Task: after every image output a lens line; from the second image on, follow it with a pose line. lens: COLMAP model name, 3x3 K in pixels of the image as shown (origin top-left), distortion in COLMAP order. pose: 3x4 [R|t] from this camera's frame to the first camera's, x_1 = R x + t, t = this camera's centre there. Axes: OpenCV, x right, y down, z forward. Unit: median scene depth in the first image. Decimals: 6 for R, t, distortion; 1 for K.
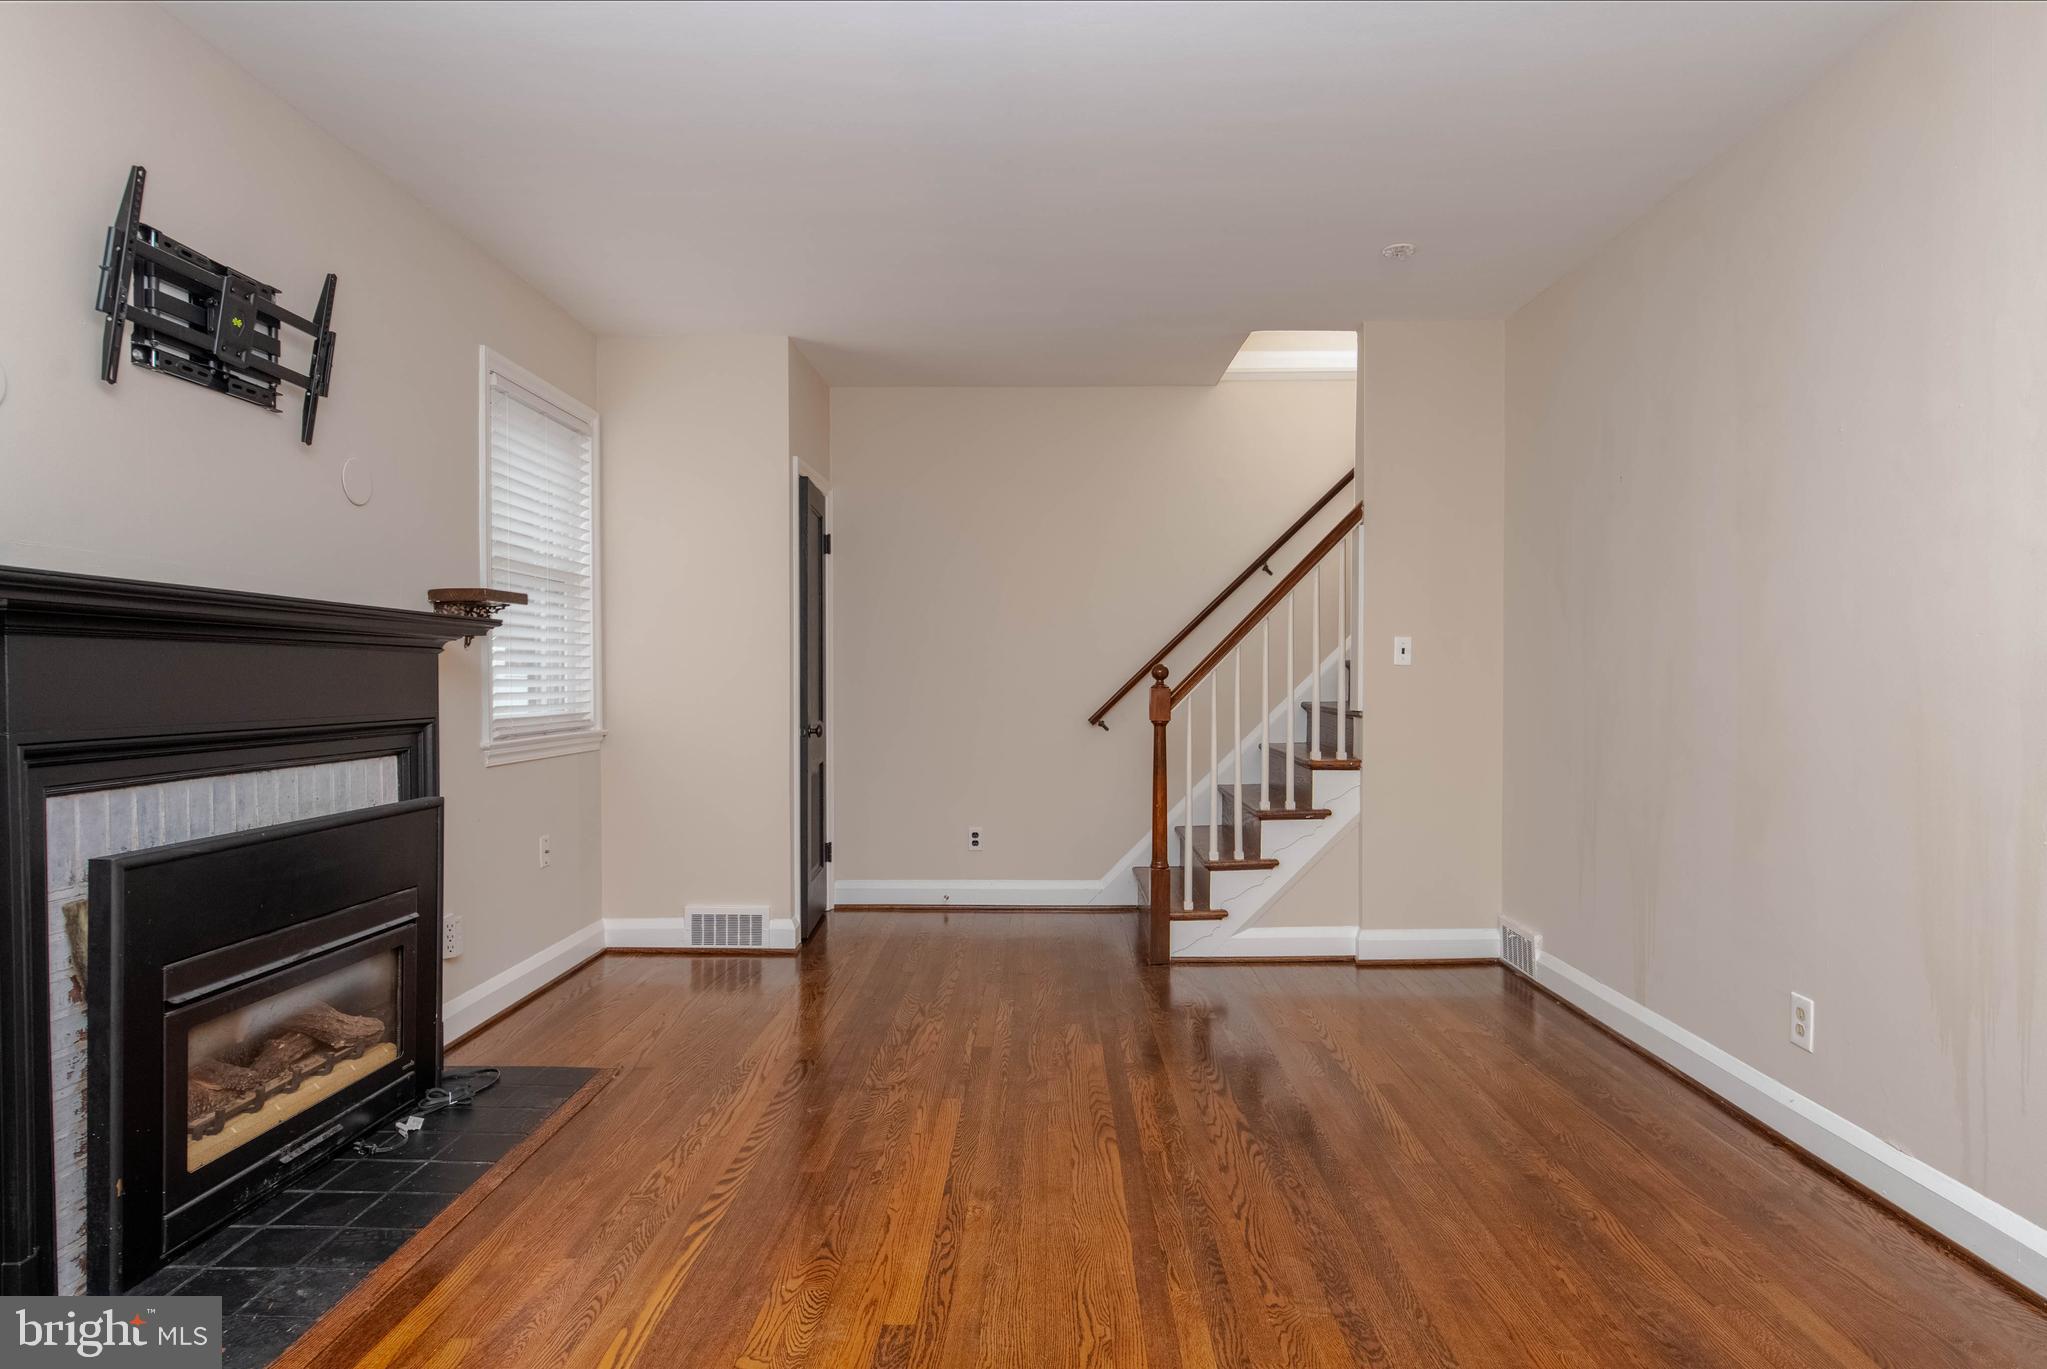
lens RADIAL K [[1168.9, 0, 1057.3], [0, 1168.9, 692.1], [0, 0, 1]] dist [0.021387, -0.017531]
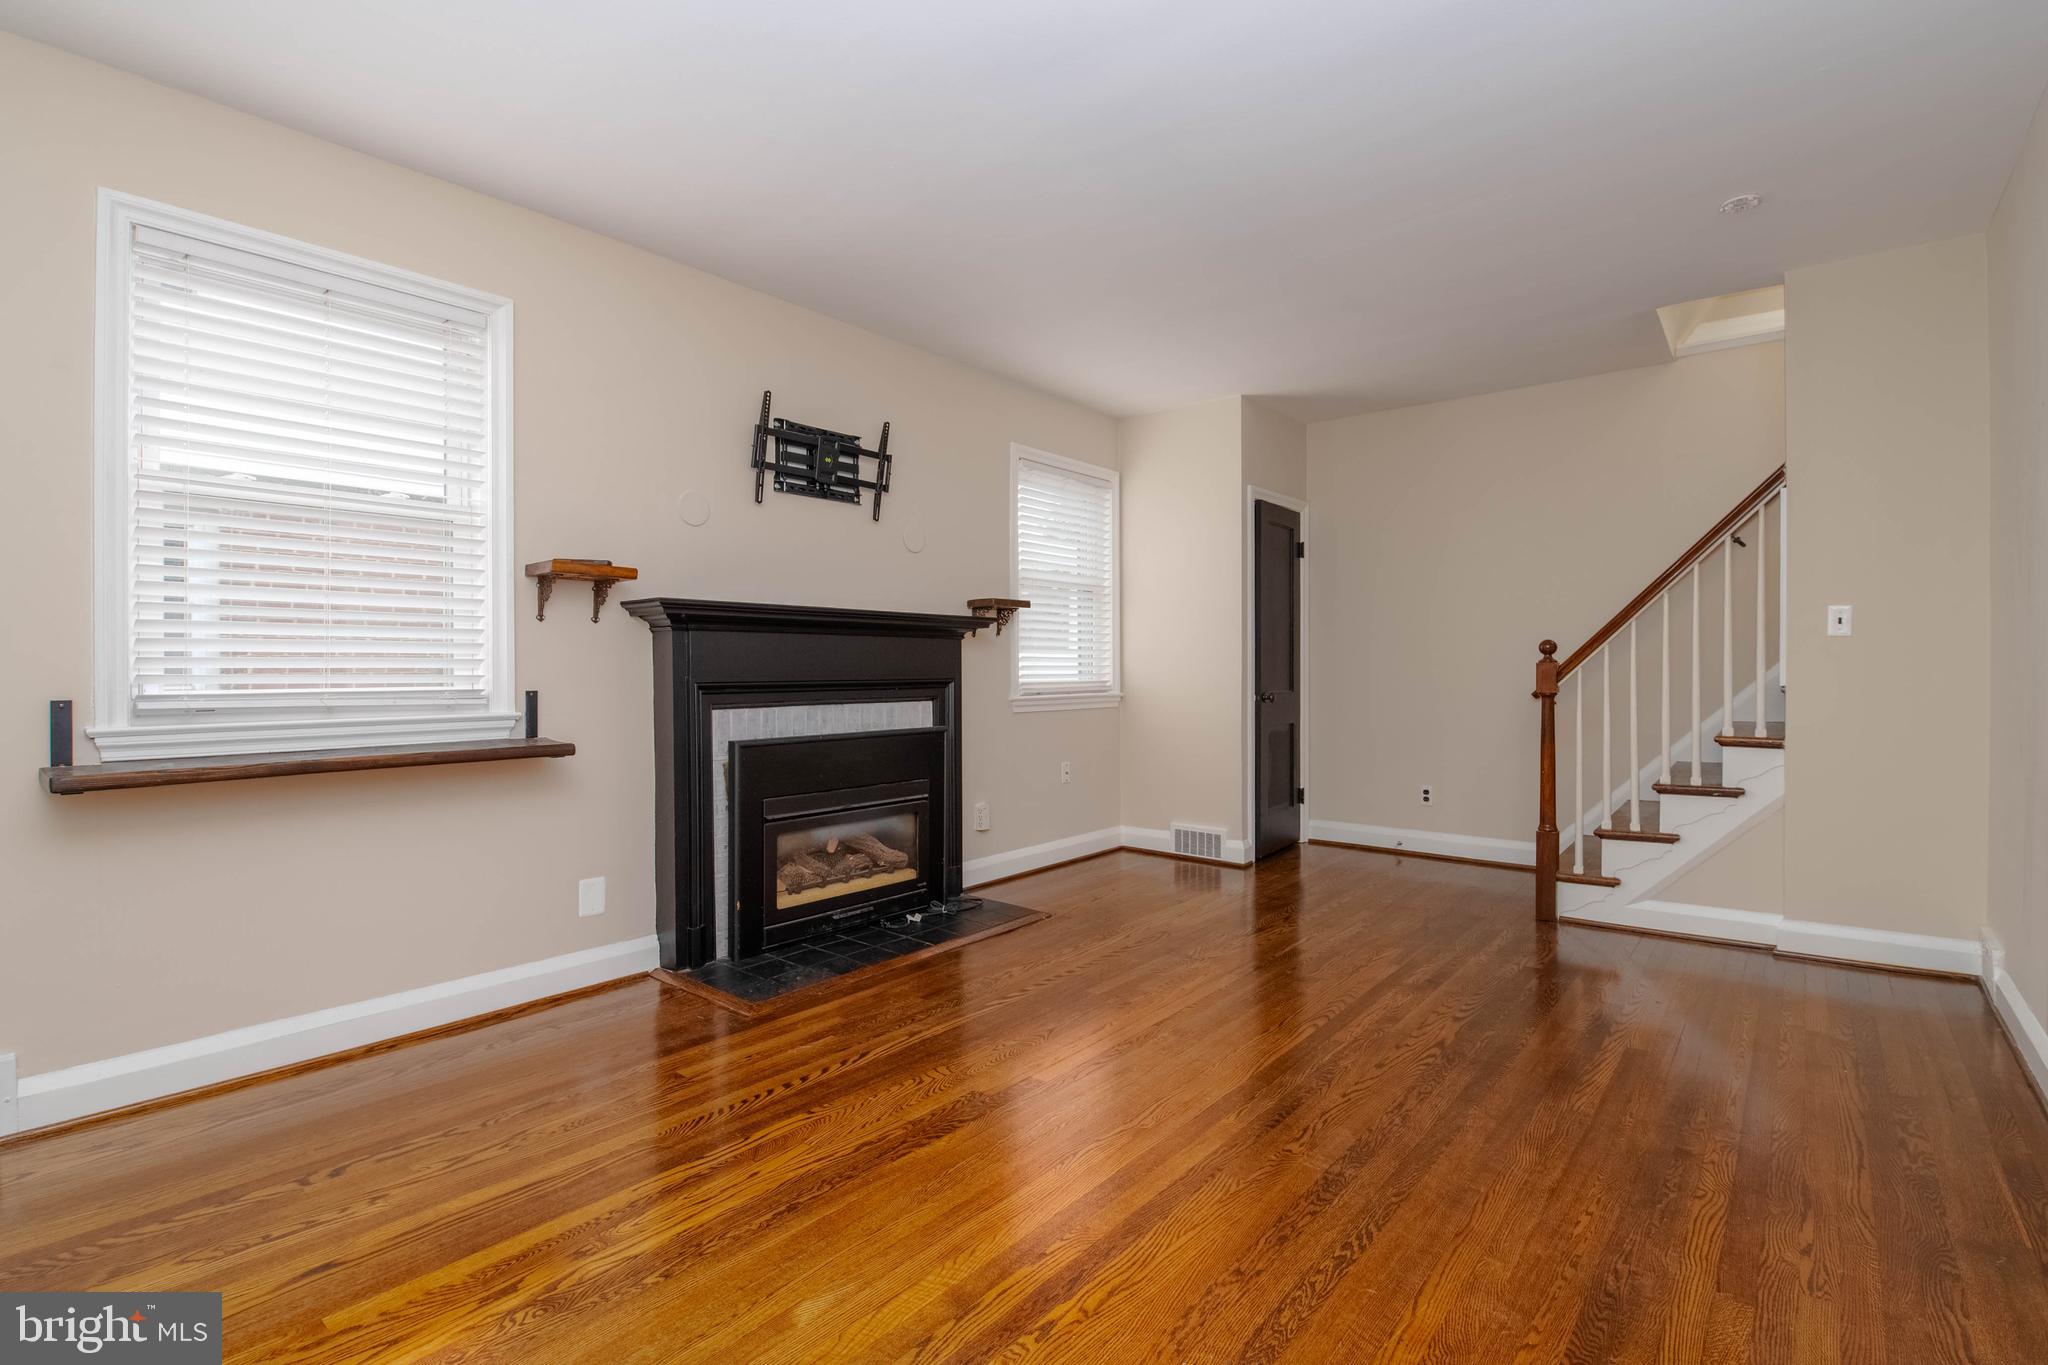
lens RADIAL K [[970.3, 0, 1033.5], [0, 970.3, 672.7], [0, 0, 1]] dist [-0.009429, -0.000650]
pose [[0.771267, 0.003024, -0.636504, 0.413631], [-0.006391, 0.999975, -0.002994, 0.016805], [0.636479, 0.006377, 0.771267, 0.028460]]
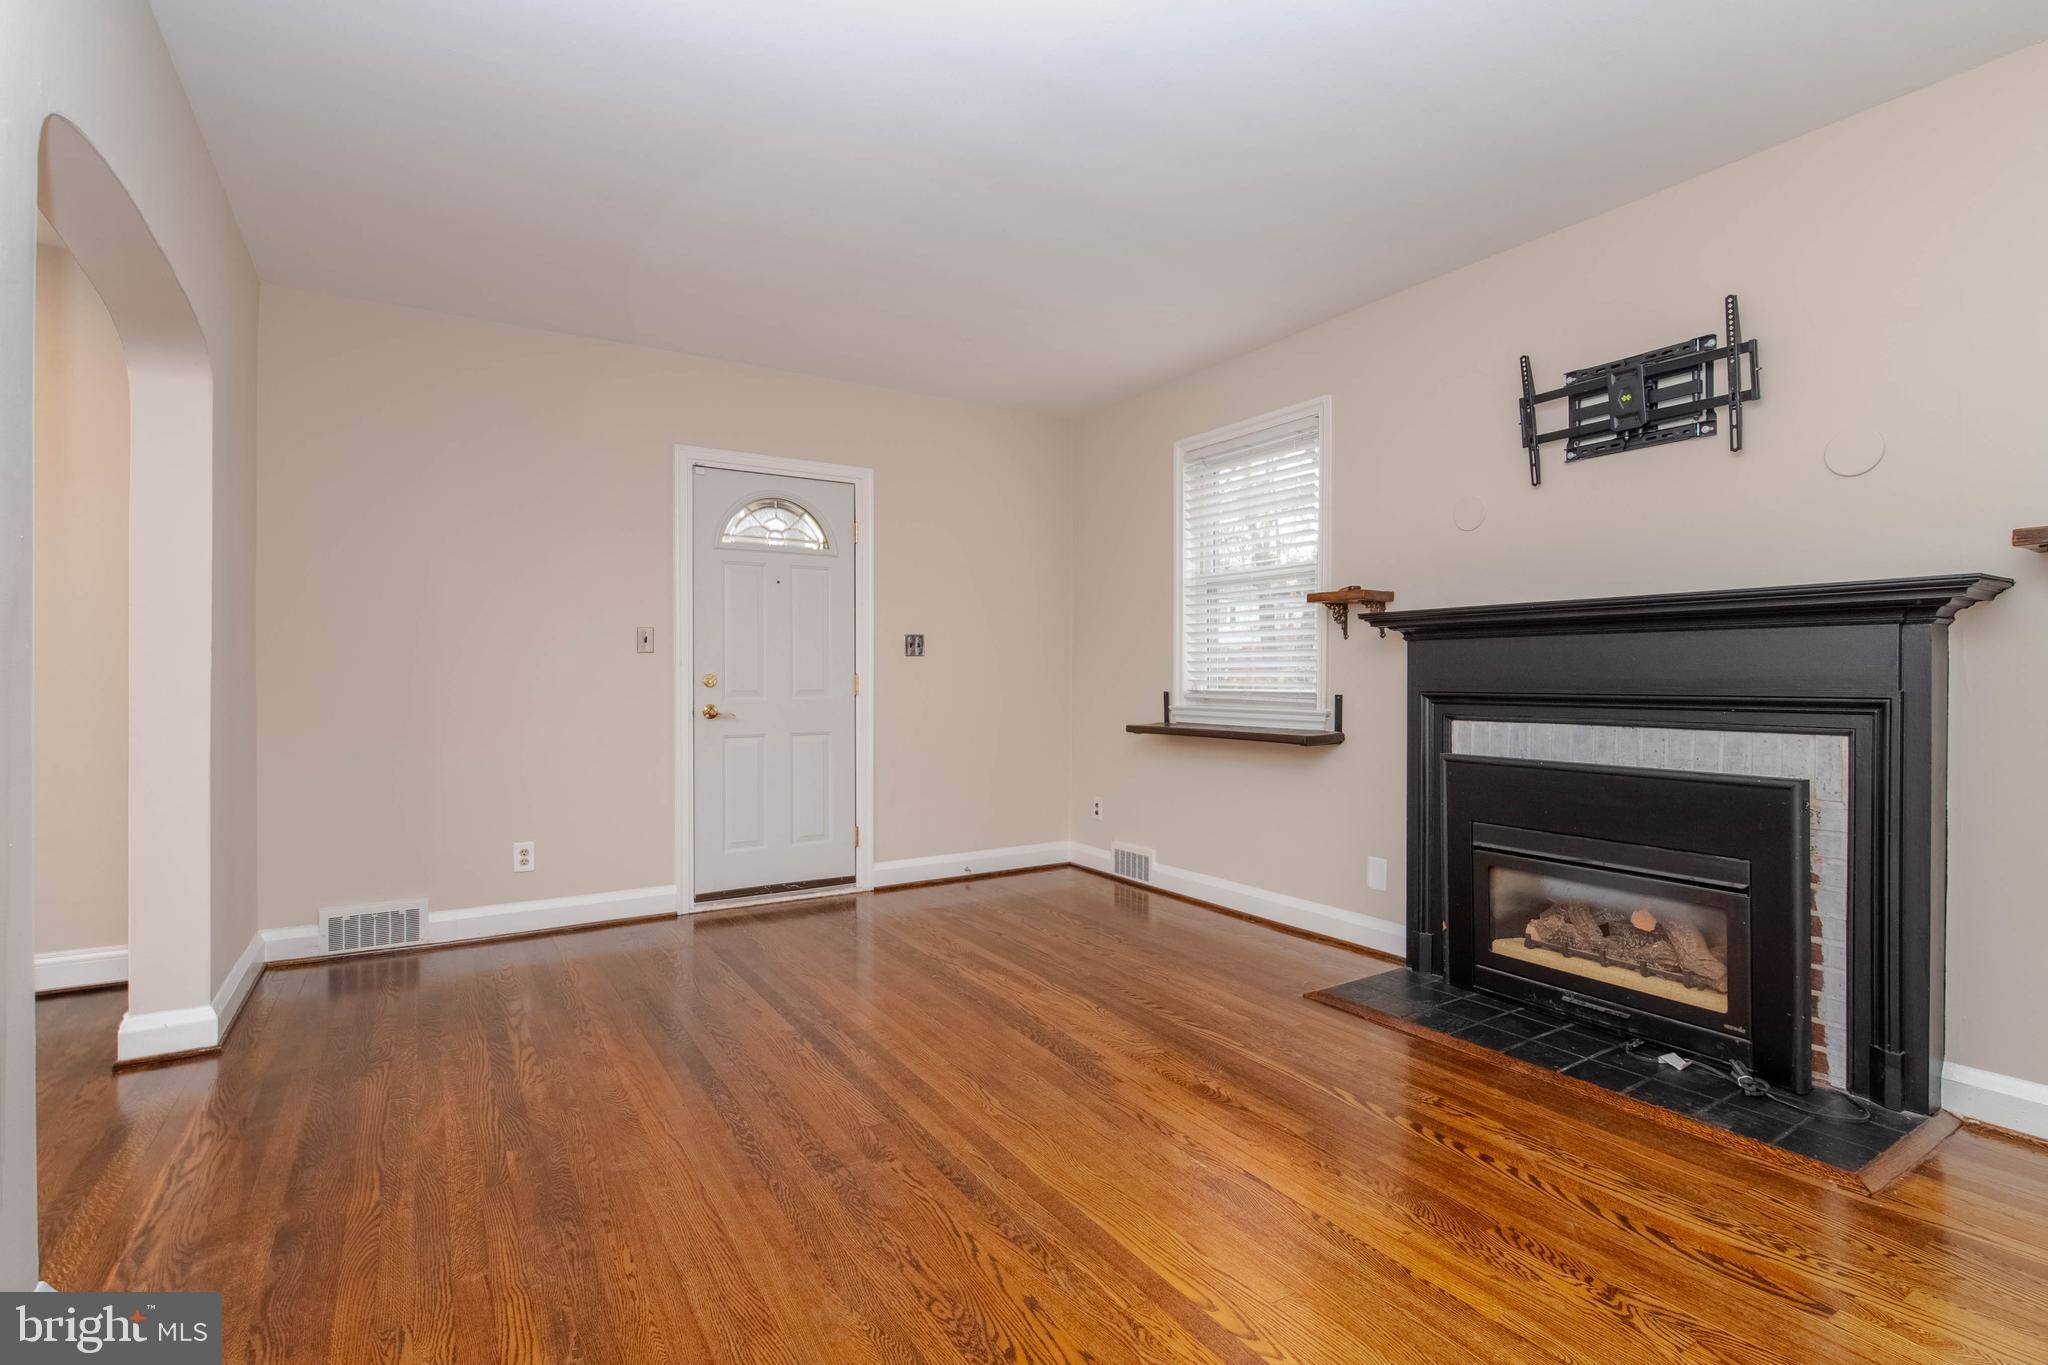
lens RADIAL K [[973.2, 0, 1024.0], [0, 973.2, 682.5], [0, 0, 1]] dist [0.019735, -0.000188]
pose [[-0.854742, 0.005407, -0.519024, 0.397005], [-0.005126, 0.999809, 0.018857, -0.000992], [0.519027, 0.018778, -0.854551, 1.291031]]
